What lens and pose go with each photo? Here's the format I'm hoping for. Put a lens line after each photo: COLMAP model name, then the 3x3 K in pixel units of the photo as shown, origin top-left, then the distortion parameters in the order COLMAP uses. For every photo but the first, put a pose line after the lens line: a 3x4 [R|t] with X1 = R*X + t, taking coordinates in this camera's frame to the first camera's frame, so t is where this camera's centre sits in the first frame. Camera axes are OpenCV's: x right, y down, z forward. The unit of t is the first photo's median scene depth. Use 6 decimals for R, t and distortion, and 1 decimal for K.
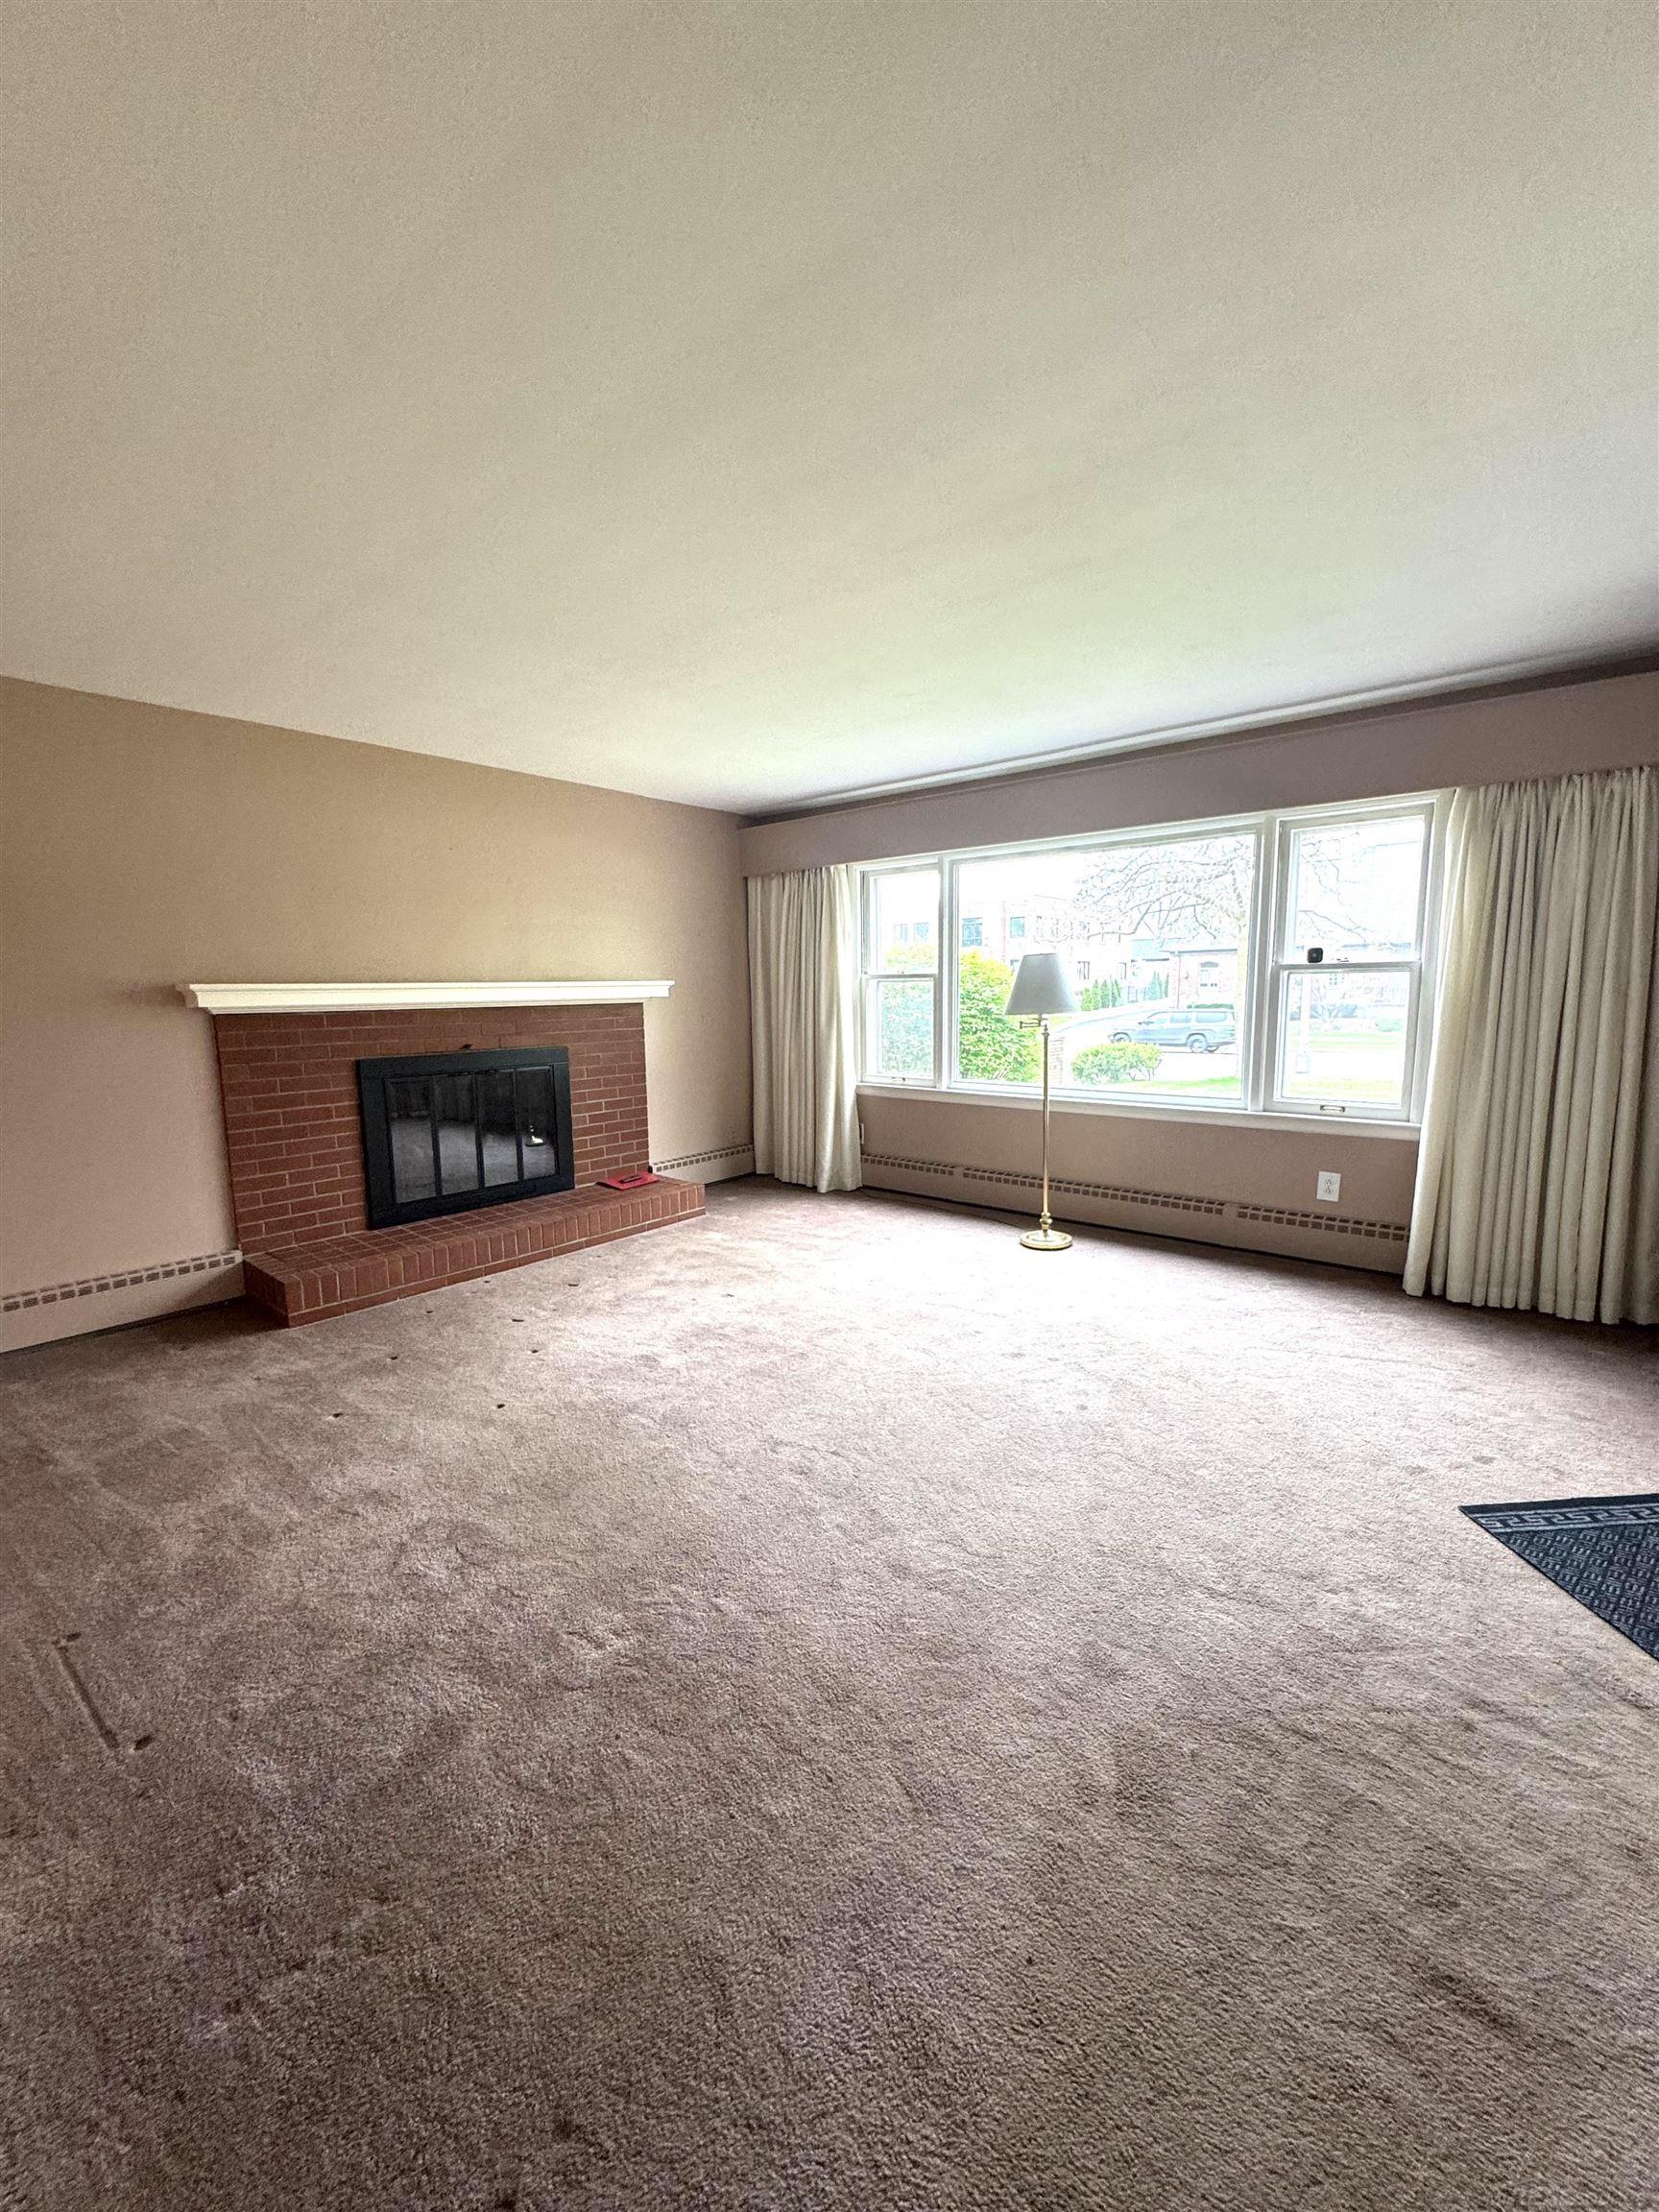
lens RADIAL K [[887.3, 0, 828.1], [0, 887.3, 1097.0], [0, 0, 1]] dist [0.002297, 0.000032]
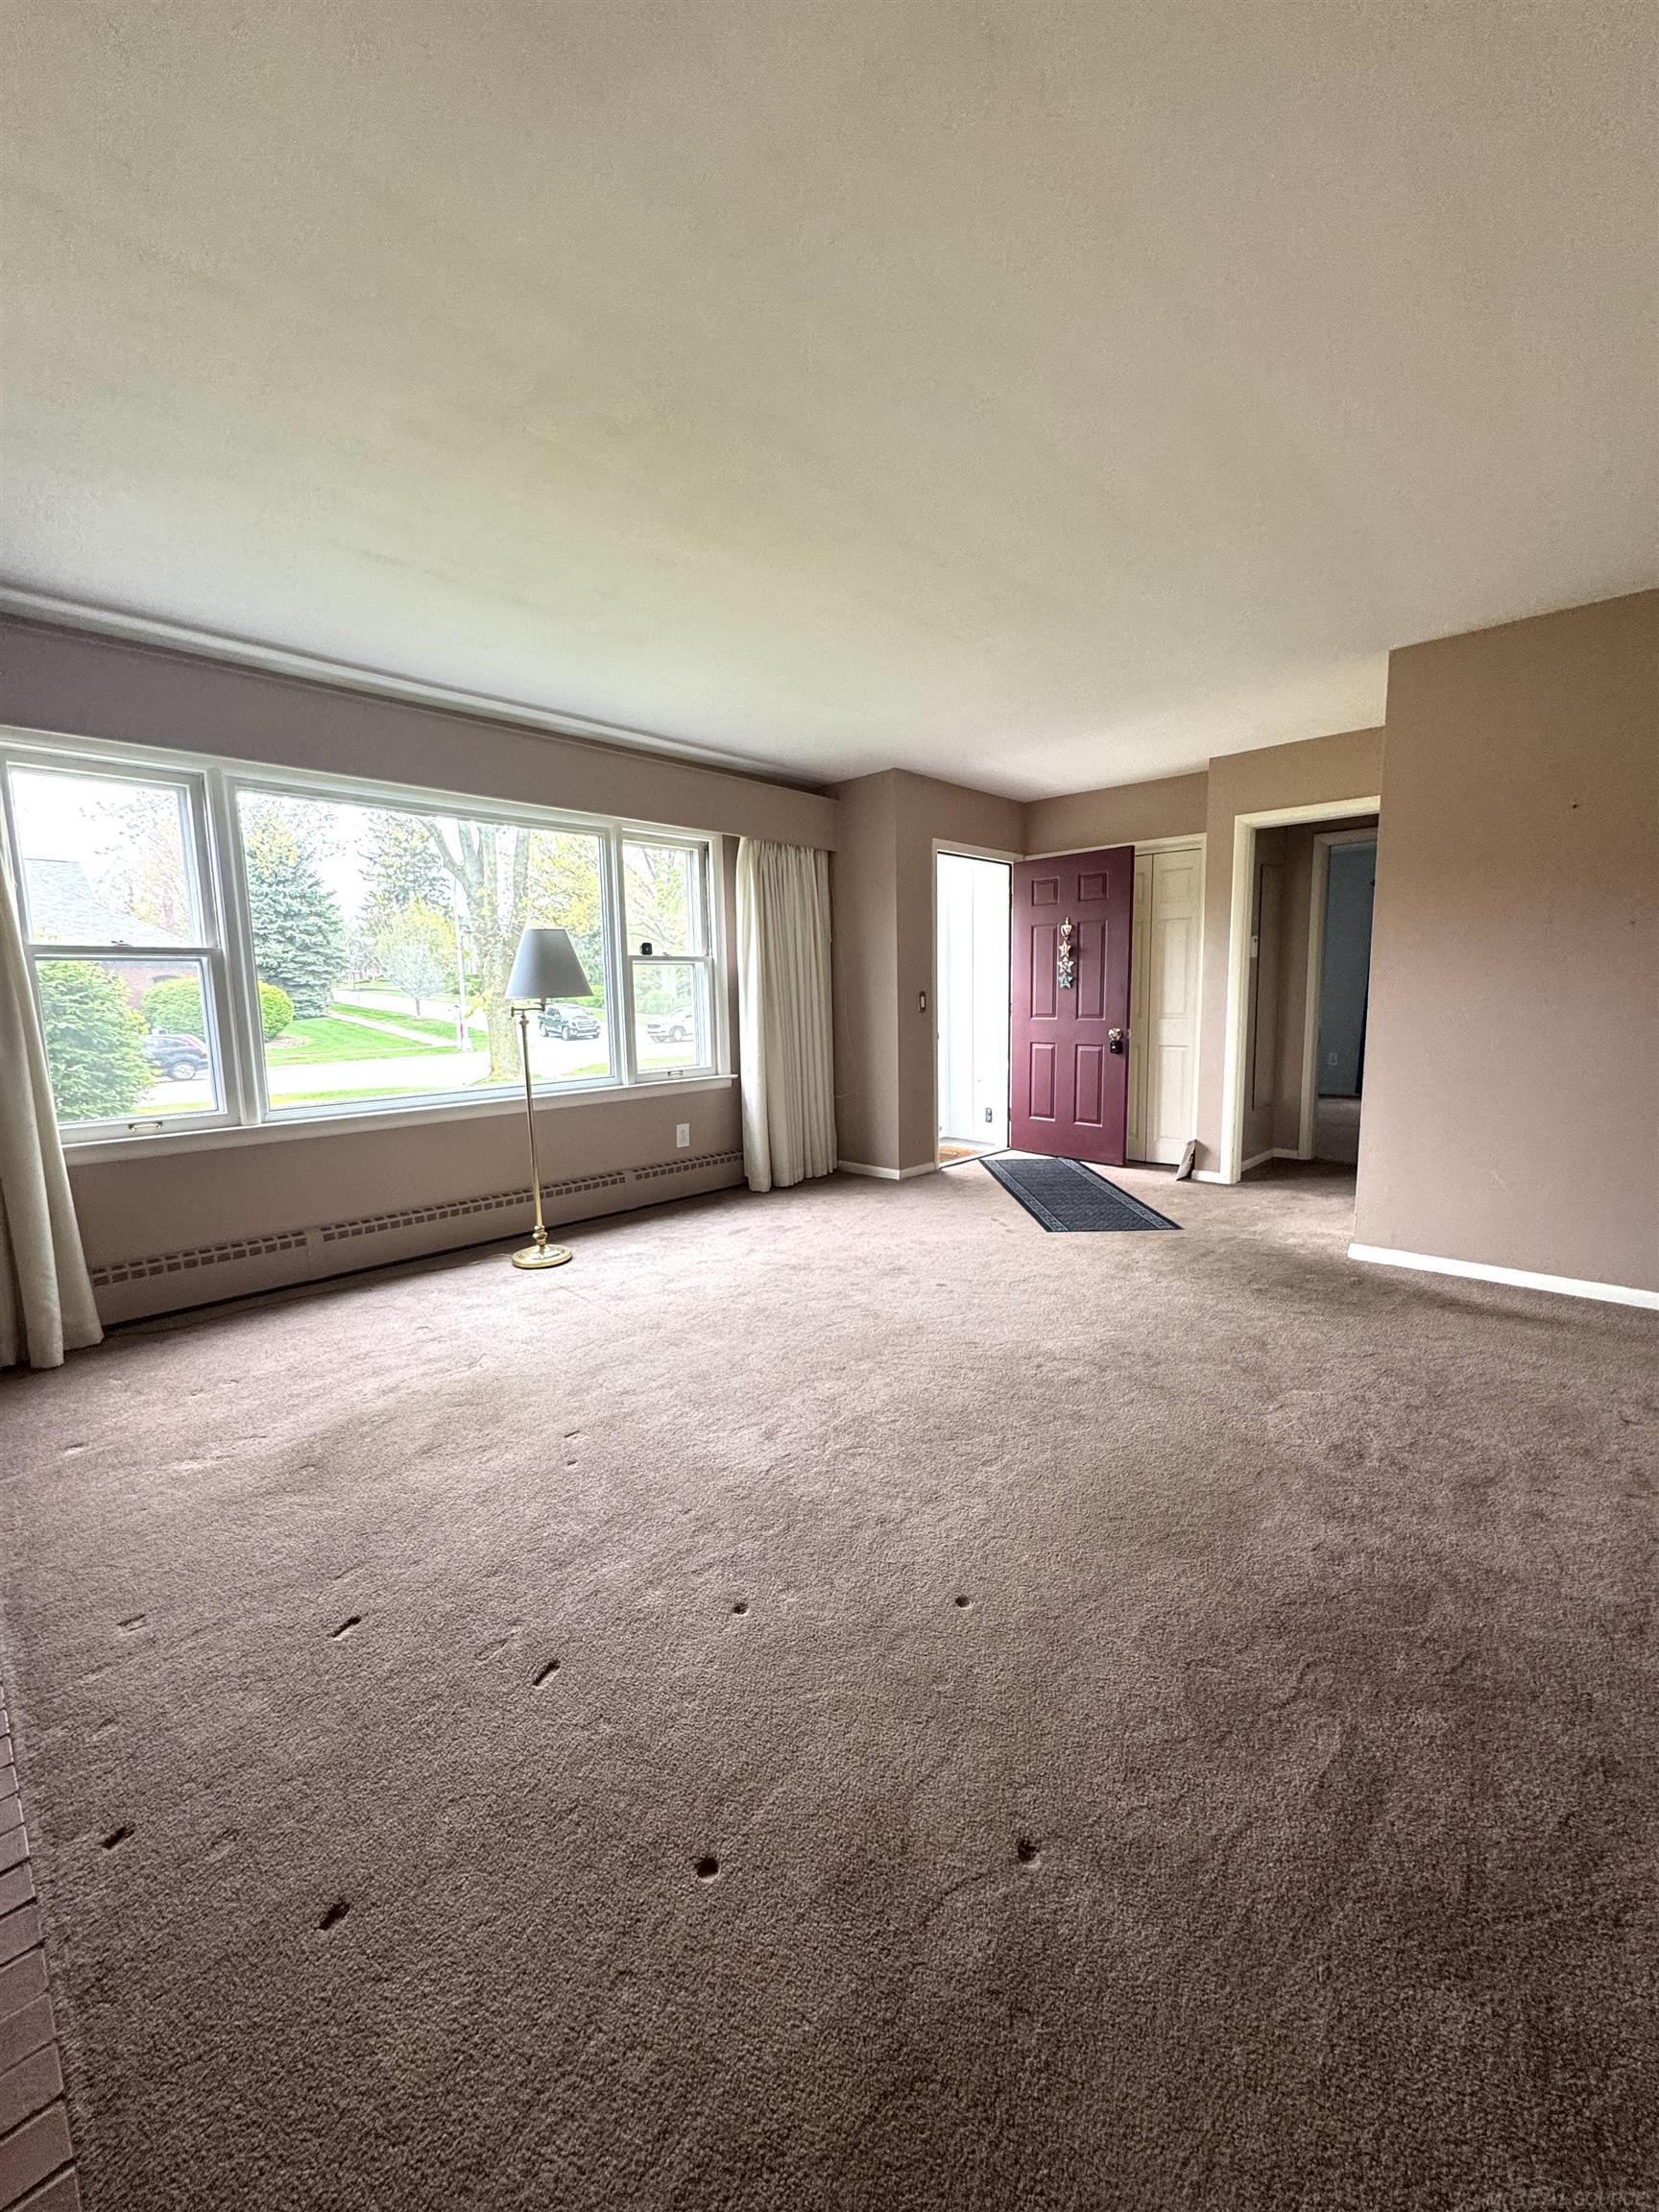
lens RADIAL K [[887.3, 0, 830.4], [0, 887.3, 1115.3], [0, 0, 1]] dist [0.002297, 0.000032]
pose [[0.056758, -0.130281, 0.989851, -0.623935], [0.136719, 0.983124, 0.121556, -0.047825], [-0.988983, 0.128432, 0.073612, 0.661267]]
